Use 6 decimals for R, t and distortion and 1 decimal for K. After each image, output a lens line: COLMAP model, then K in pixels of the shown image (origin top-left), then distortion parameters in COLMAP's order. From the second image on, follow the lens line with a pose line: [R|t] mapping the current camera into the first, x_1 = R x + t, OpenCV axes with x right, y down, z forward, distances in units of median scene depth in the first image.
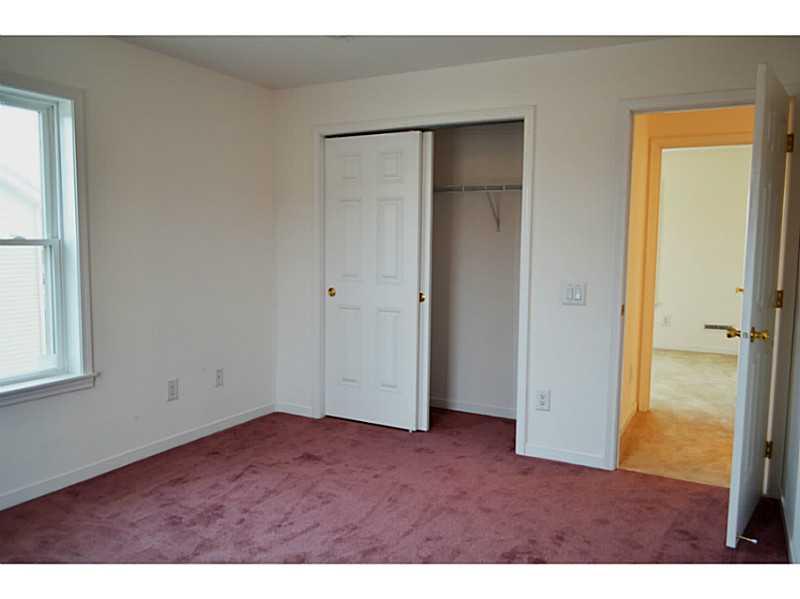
lens RADIAL K [[624.3, 0, 400.0], [0, 624.3, 299.5], [0, 0, 1]] dist [-0.010382, 0.003012]
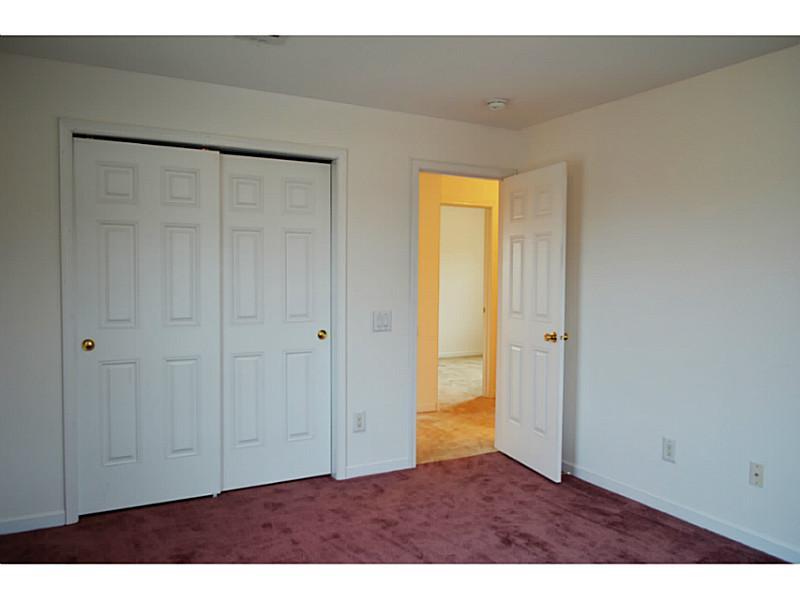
lens RADIAL K [[624.3, 0, 400.0], [0, 624.3, 299.5], [0, 0, 1]] dist [-0.010382, 0.003012]
pose [[0.538962, -0.040252, 0.841368, -0.652382], [0.076441, 0.997073, -0.001265, -0.044313], [-0.838854, 0.064997, 0.540462, 0.356440]]
